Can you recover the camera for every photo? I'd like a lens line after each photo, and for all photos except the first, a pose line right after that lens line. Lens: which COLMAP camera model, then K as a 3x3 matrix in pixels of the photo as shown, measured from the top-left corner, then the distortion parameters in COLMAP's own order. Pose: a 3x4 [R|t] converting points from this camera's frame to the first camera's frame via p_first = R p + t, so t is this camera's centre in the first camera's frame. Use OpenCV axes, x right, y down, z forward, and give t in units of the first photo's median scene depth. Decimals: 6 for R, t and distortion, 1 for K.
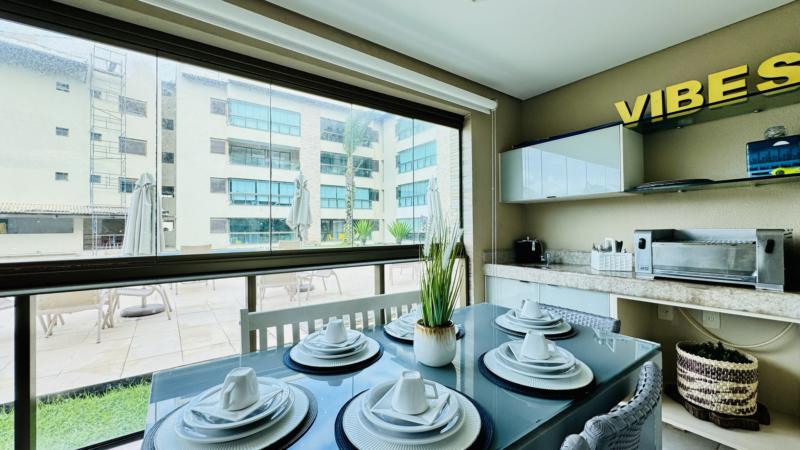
lens RADIAL K [[322.0, 0, 400.9], [0, 322.0, 224.1], [0, 0, 1]] dist [0.000889, -0.001062]
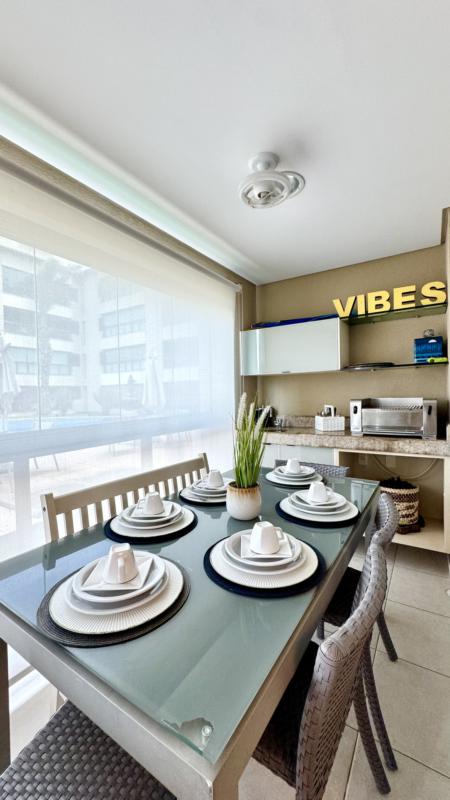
lens RADIAL K [[320.4, 0, 225.0], [0, 320.4, 400.0], [0, 0, 1]] dist [-0.000956, -0.000245]
pose [[0.932685, -0.019633, 0.360156, -0.253300], [0.008766, 0.999456, 0.031782, -0.030131], [-0.360584, -0.026486, 0.932350, -0.051516]]
